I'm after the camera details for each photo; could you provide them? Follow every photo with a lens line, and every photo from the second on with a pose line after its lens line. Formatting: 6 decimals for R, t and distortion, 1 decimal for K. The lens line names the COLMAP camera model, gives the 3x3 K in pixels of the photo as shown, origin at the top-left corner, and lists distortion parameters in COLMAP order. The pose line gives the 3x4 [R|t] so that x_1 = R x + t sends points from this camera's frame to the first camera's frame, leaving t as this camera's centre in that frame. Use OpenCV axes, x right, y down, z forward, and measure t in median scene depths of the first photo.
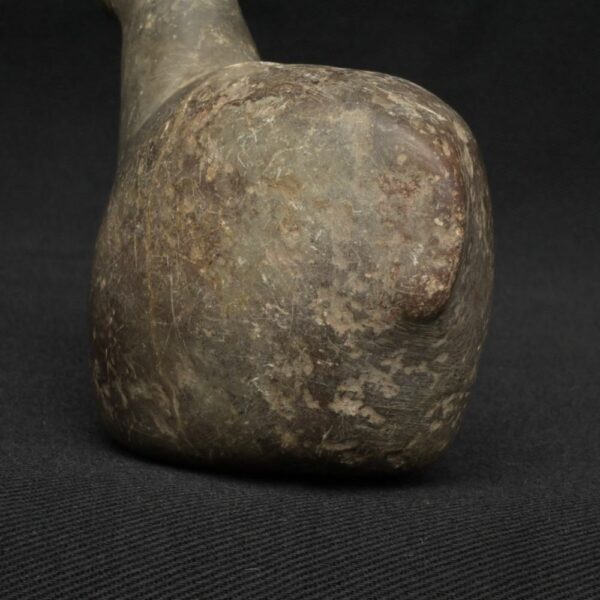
lens RADIAL K [[1963.8, 0, 301.3], [0, 1963.8, 295.5], [0, 0, 1]] dist [0.019883, 0.000000]
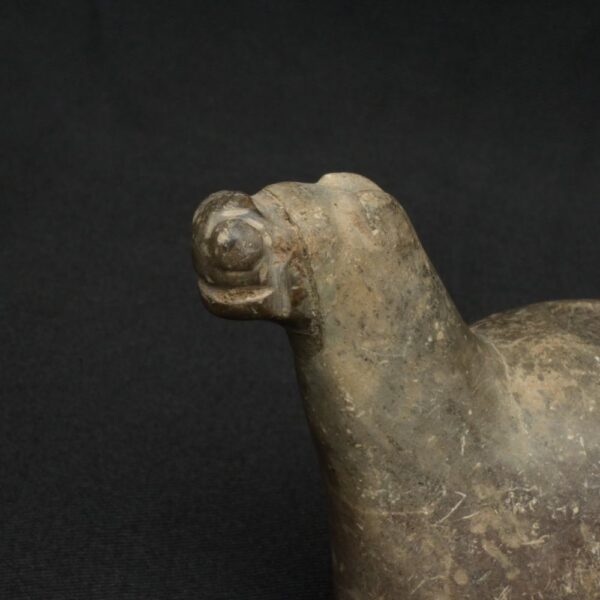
lens RADIAL K [[1963.8, 0, 298.5], [0, 1963.8, 299.5], [0, 0, 1]] dist [0.019883, 0.000000]
pose [[0.030863, -0.446860, 0.894071, -0.989360], [-0.057445, 0.892226, 0.447921, -0.628274], [-0.997871, -0.065184, 0.001867, 1.260450]]
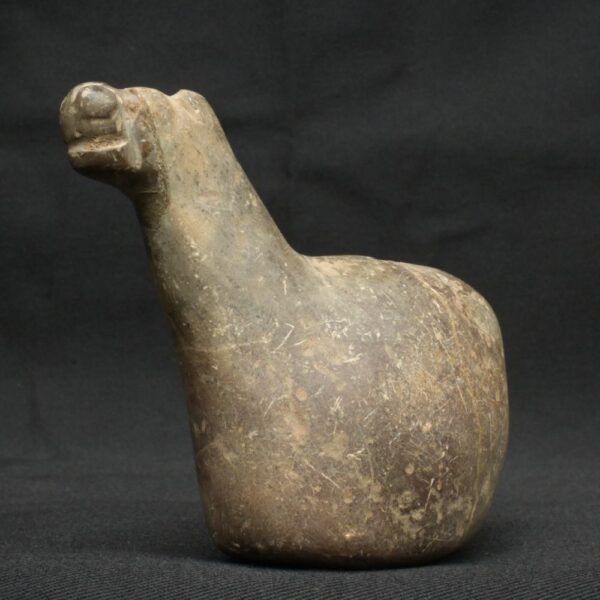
lens RADIAL K [[1230.2, 0, 299.1], [0, 1230.2, 298.7], [0, 0, 1]] dist [-0.000174, 0.000000]
pose [[-0.179866, 0.056170, 0.982086, -0.920425], [0.044058, 0.997827, -0.049001, -0.056099], [-0.982704, 0.034456, -0.181950, 1.313870]]
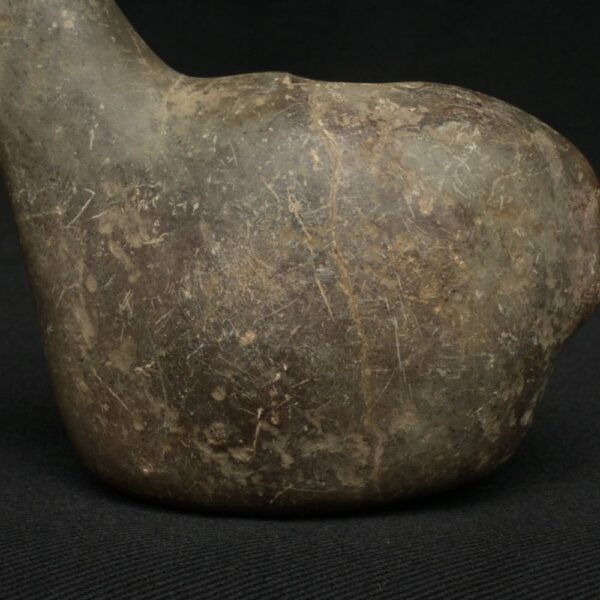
lens RADIAL K [[1963.8, 0, 299.8], [0, 1963.8, 298.0], [0, 0, 1]] dist [0.019883, 0.000000]
pose [[0.541938, -0.151244, 0.826697, -0.883566], [0.067172, 0.988322, 0.136778, -0.154669], [-0.837730, -0.018595, 0.545768, 0.535648]]
